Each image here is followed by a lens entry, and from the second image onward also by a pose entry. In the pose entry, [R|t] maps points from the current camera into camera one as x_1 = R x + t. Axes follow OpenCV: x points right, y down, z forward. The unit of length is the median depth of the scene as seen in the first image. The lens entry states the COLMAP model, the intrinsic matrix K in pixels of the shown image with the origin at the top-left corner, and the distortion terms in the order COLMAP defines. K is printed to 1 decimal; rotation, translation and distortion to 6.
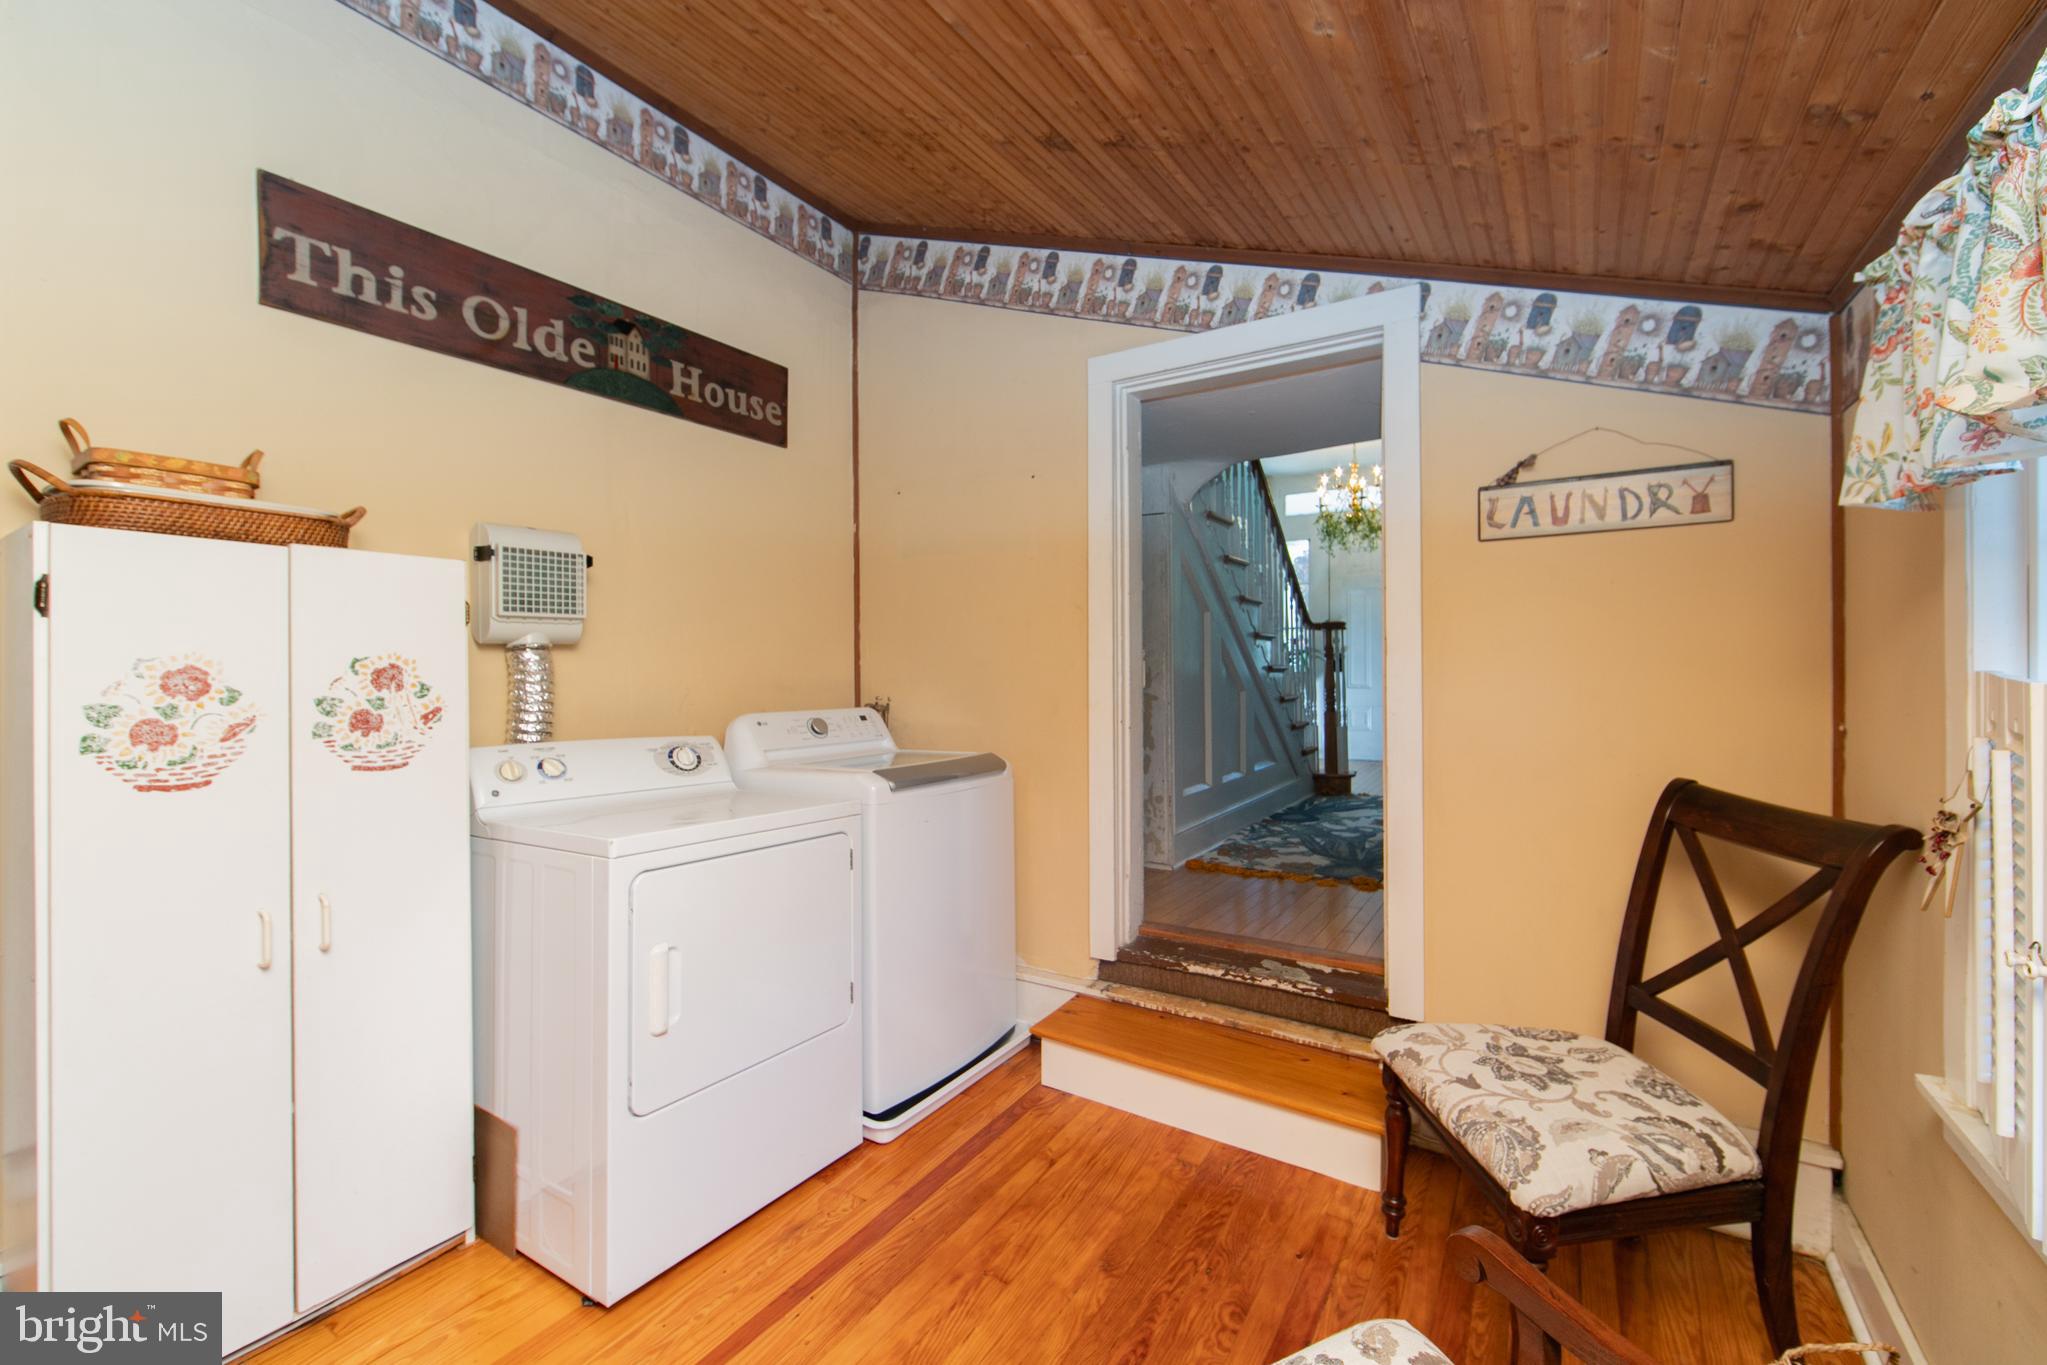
lens RADIAL K [[814.9, 0, 1033.7], [0, 814.9, 683.0], [0, 0, 1]] dist [-0.002375, -0.000031]
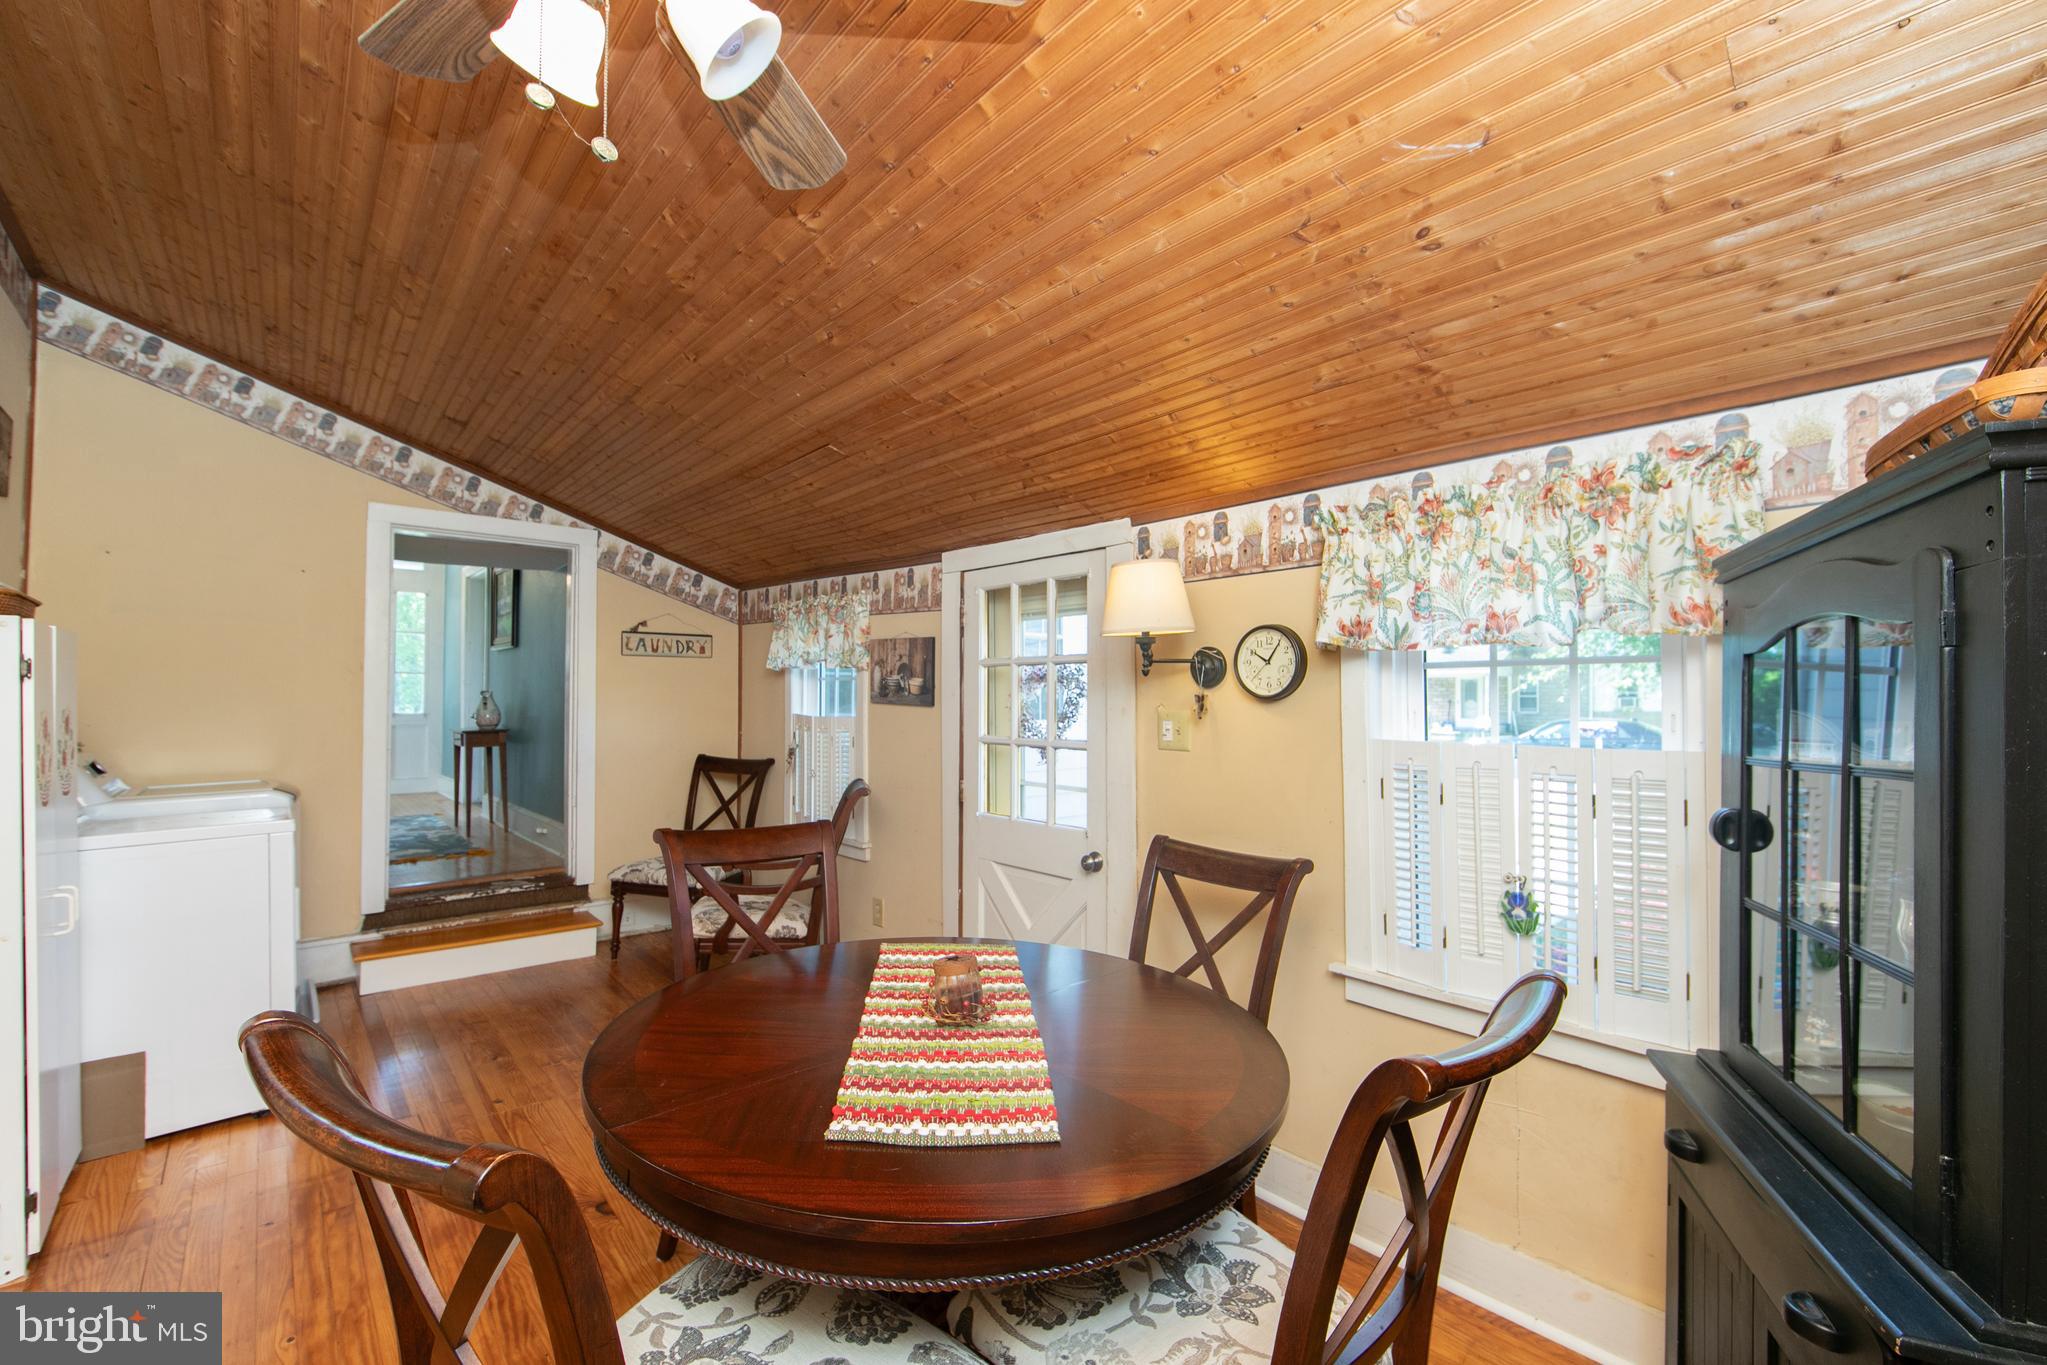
lens RADIAL K [[814.9, 0, 1033.7], [0, 814.9, 683.0], [0, 0, 1]] dist [-0.002375, -0.000031]
pose [[0.301482, 0.014316, 0.953364, -1.084911], [0.001361, 0.999880, -0.015445, -0.056341], [-0.953471, 0.005954, 0.301426, -0.648421]]
